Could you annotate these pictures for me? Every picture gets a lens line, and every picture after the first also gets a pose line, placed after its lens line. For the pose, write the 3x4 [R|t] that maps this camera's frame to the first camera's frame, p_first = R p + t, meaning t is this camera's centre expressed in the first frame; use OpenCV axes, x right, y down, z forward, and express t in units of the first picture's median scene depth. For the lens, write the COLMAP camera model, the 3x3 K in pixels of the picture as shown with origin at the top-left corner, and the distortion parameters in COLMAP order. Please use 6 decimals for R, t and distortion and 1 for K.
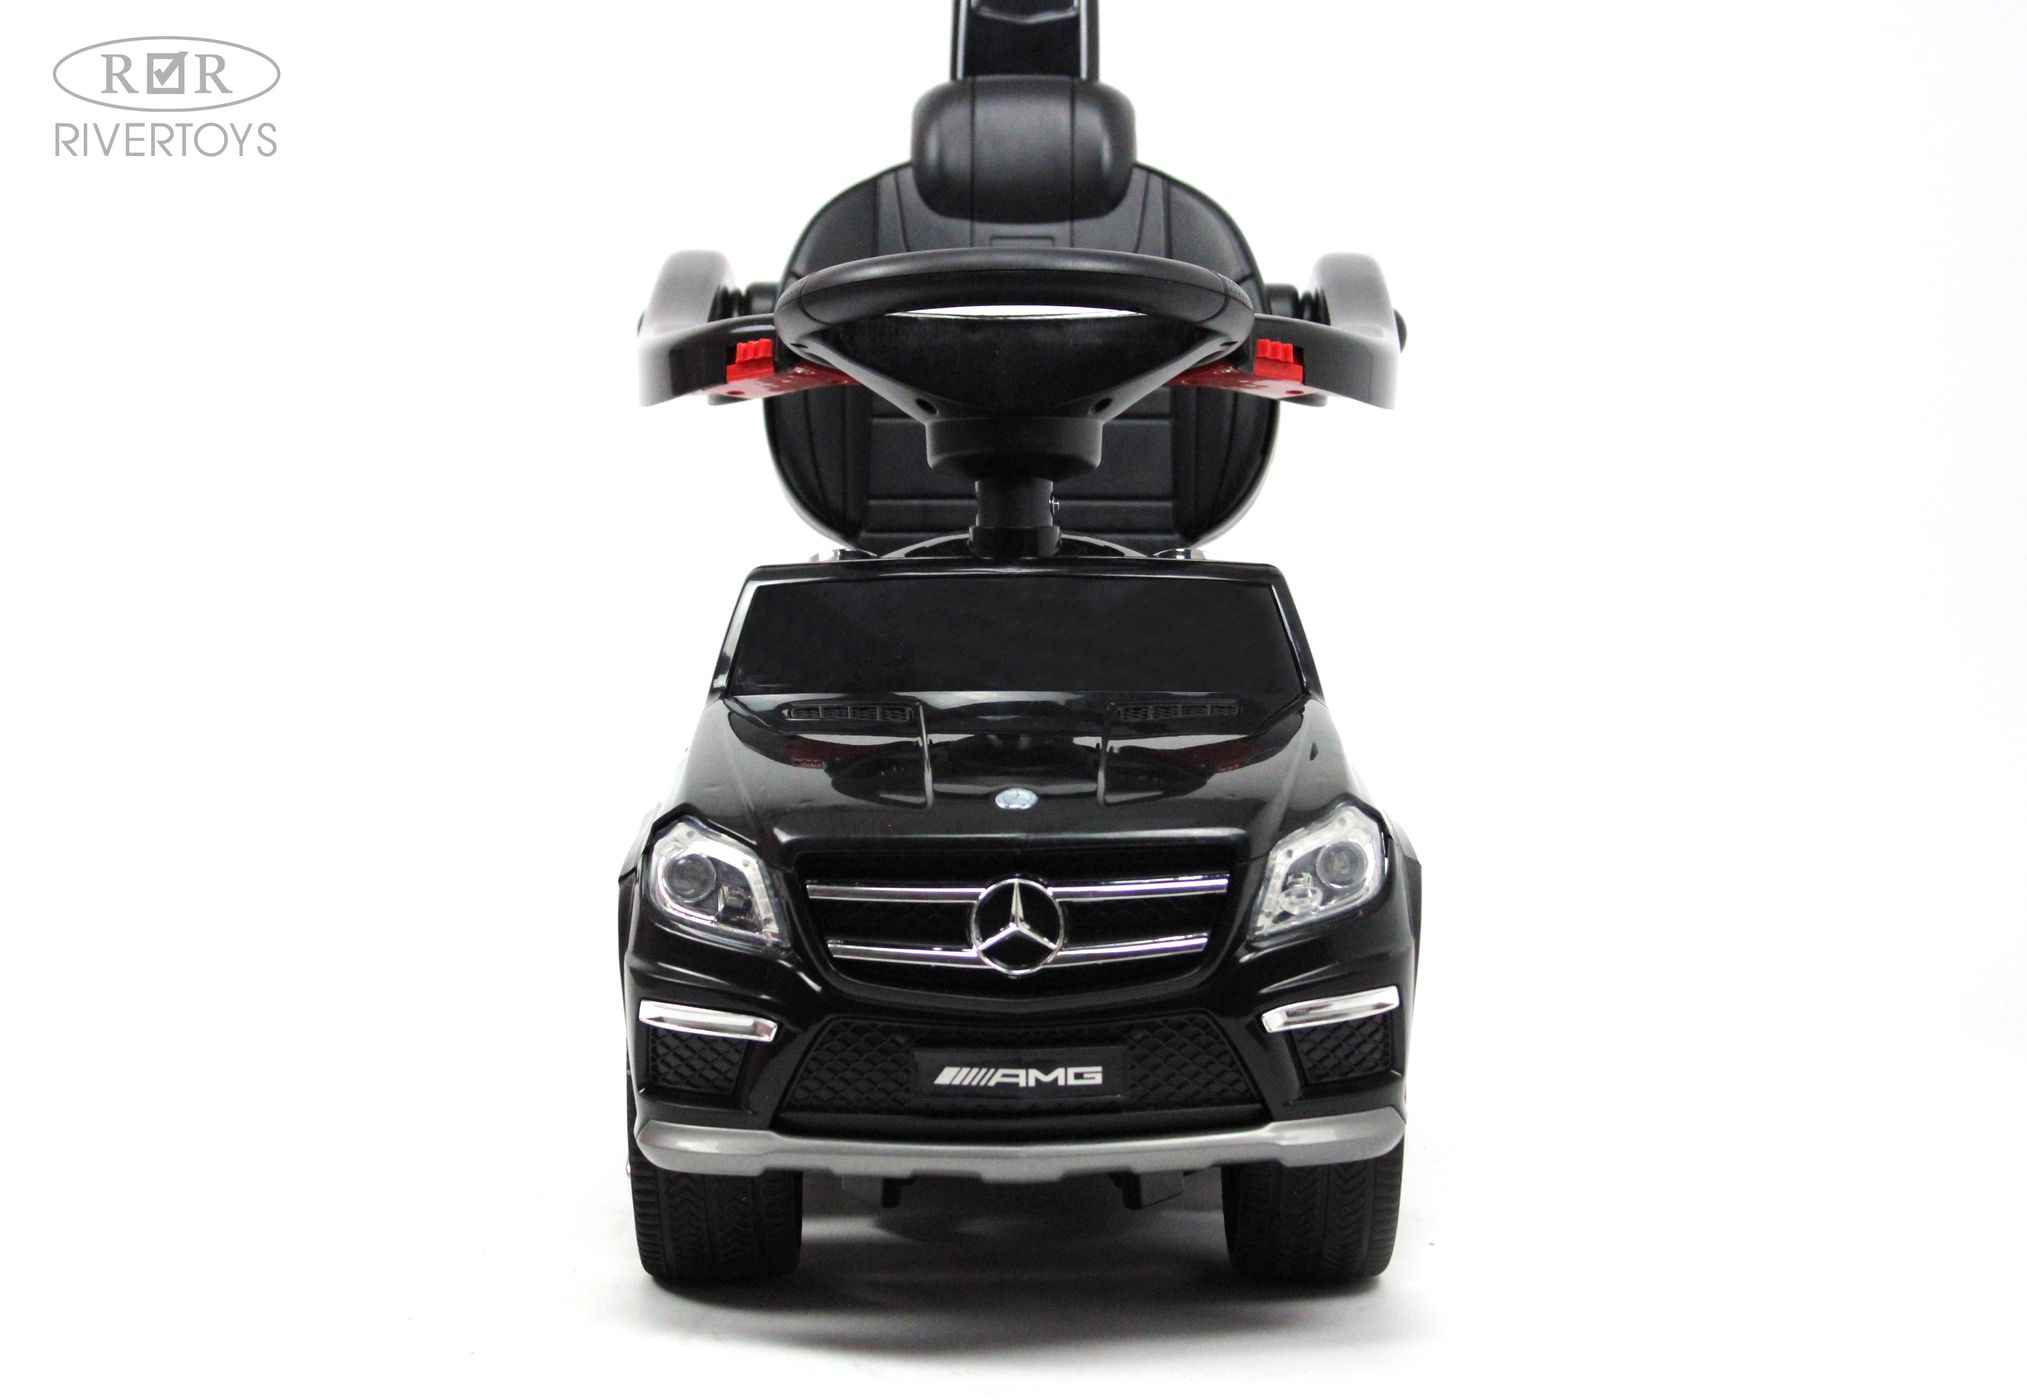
lens RADIAL K [[4103.6, 0, 1015.2], [0, 4103.6, 683.2], [0, 0, 1]] dist [0.084348, 0.000000]
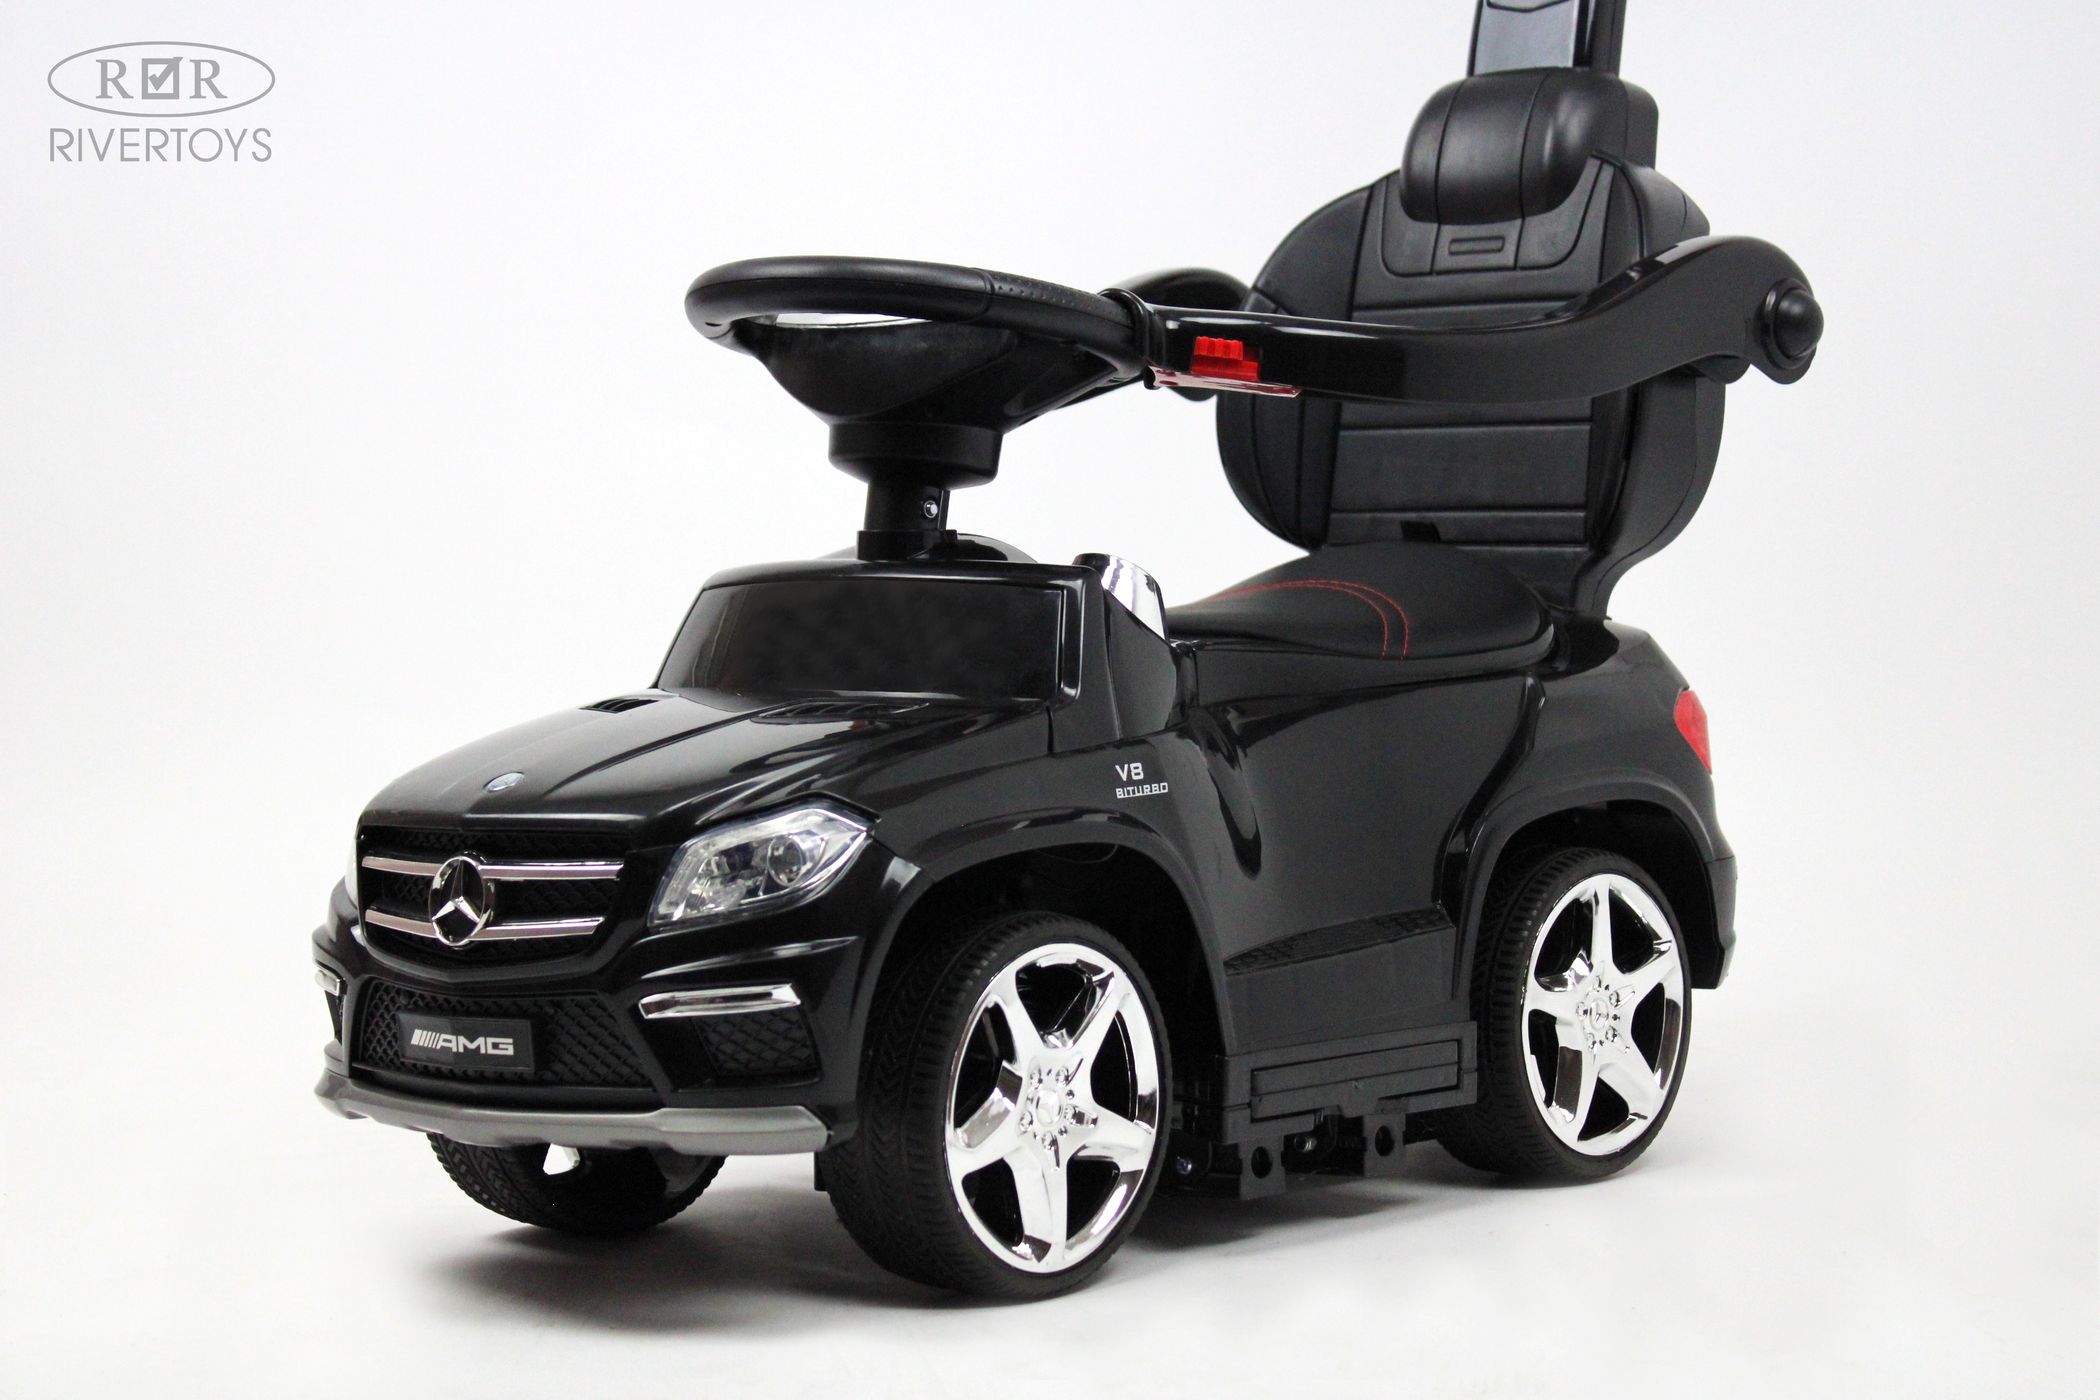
lens RADIAL K [[4148.9, 0, 1037.3], [0, 4148.9, 697.9], [0, 0, 1]] dist [0.060242, 0.000000]
pose [[0.739058, 0.013789, -0.673501, 0.831084], [-0.023316, 0.999715, -0.005118, 0.008895], [0.673239, 0.019486, 0.739169, 0.306357]]
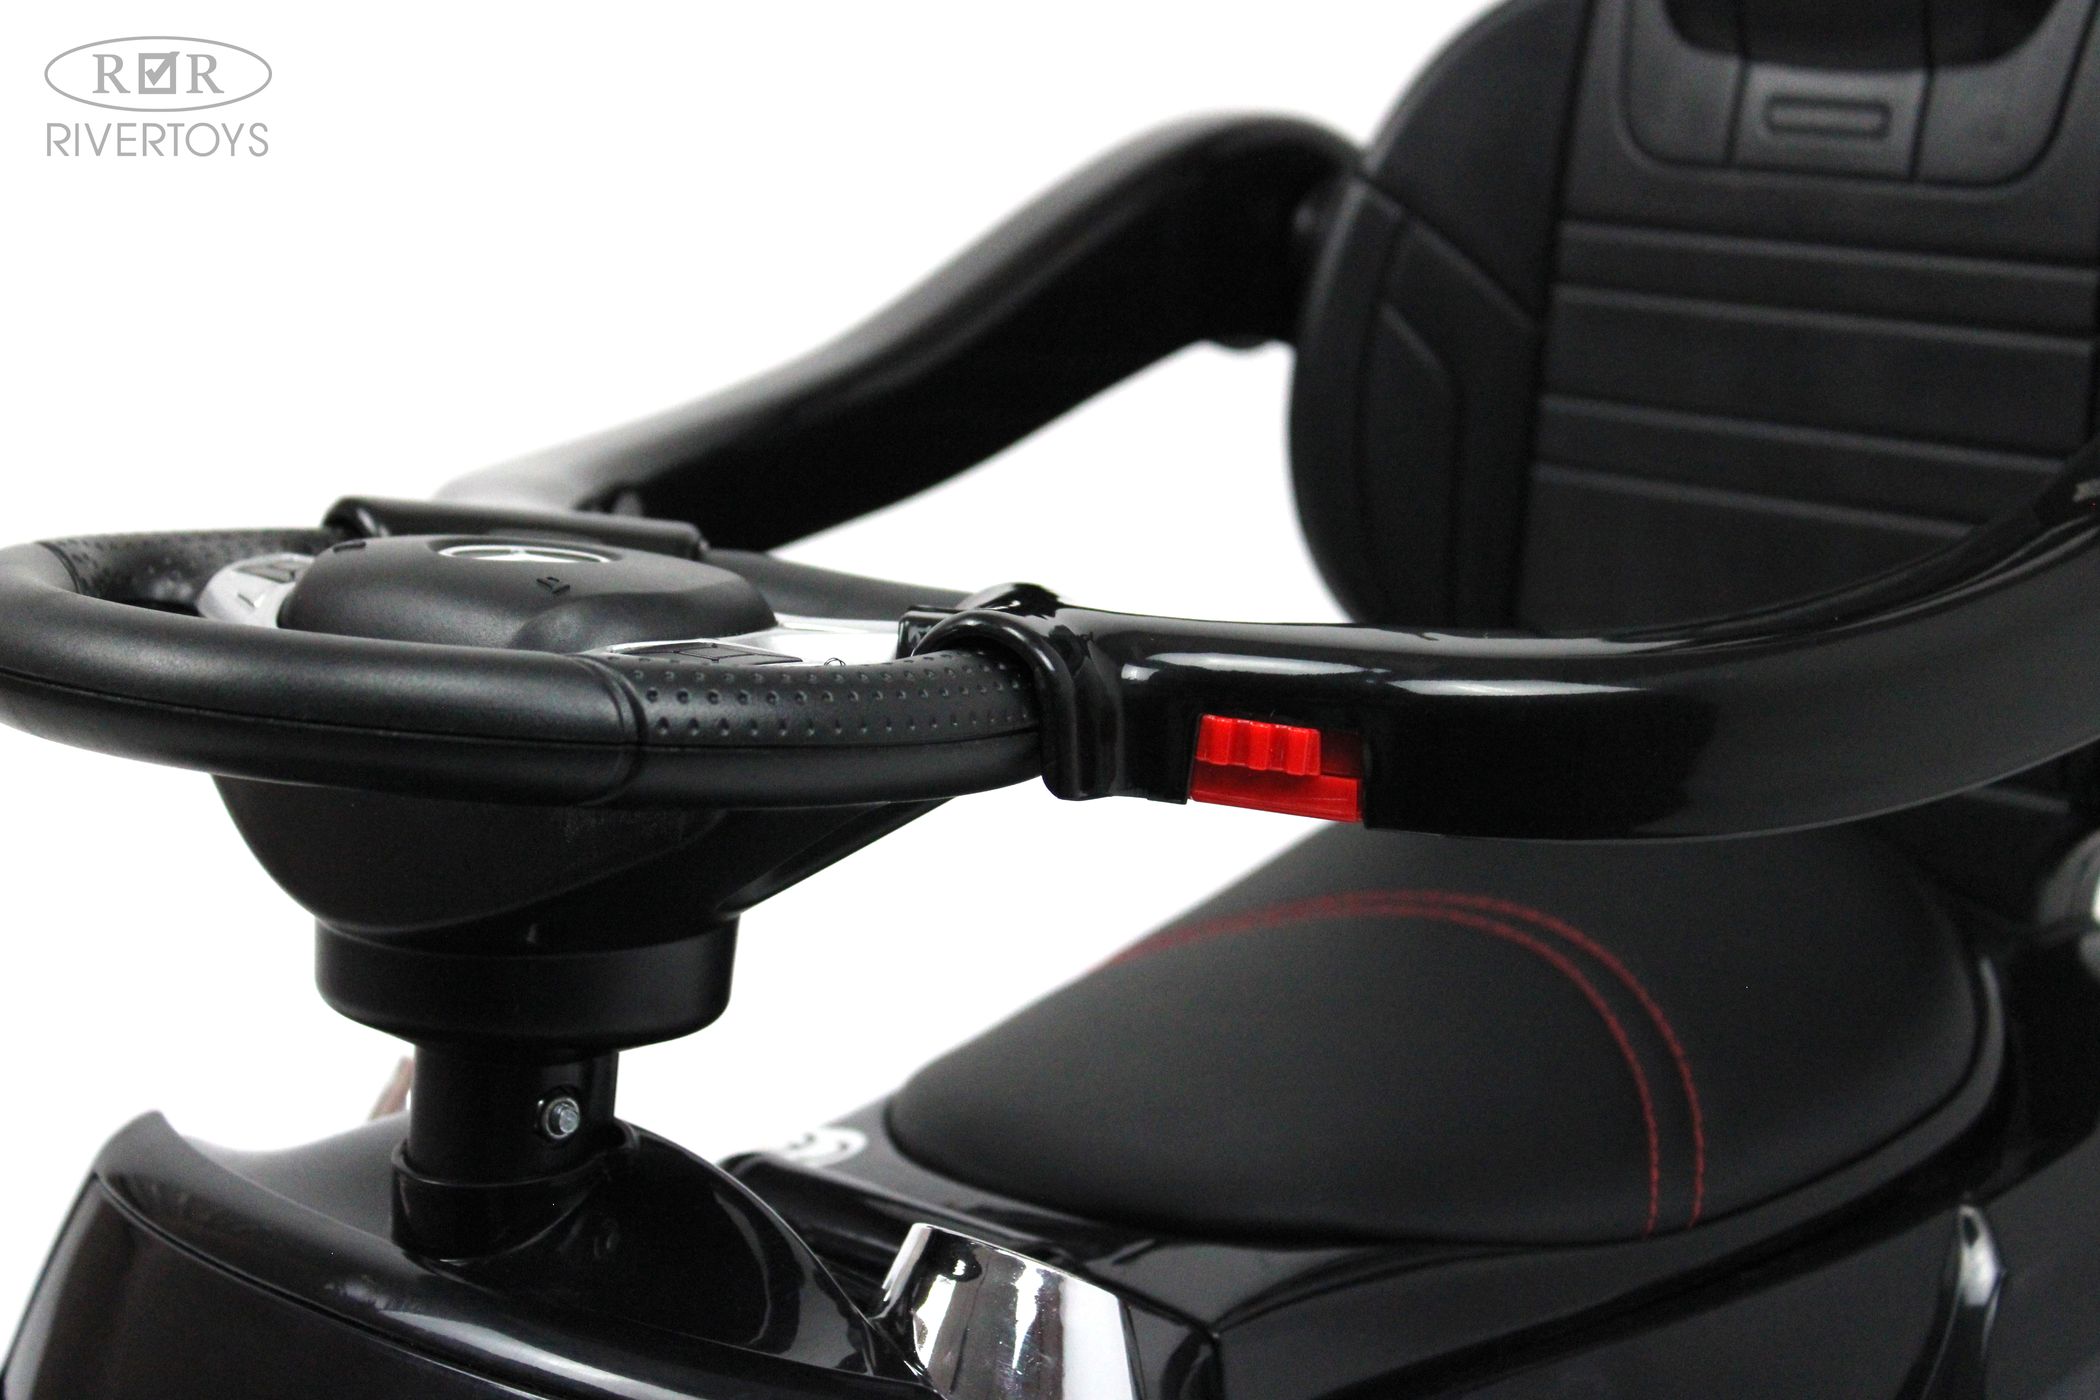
lens RADIAL K [[4148.9, 0, 1044.6], [0, 4148.9, 698.5], [0, 0, 1]] dist [0.060242, 0.000000]
pose [[0.719487, 0.142406, -0.679749, 0.376490], [0.000627, 0.978619, 0.205682, -0.198612], [0.694505, -0.148412, 0.704014, 0.861706]]
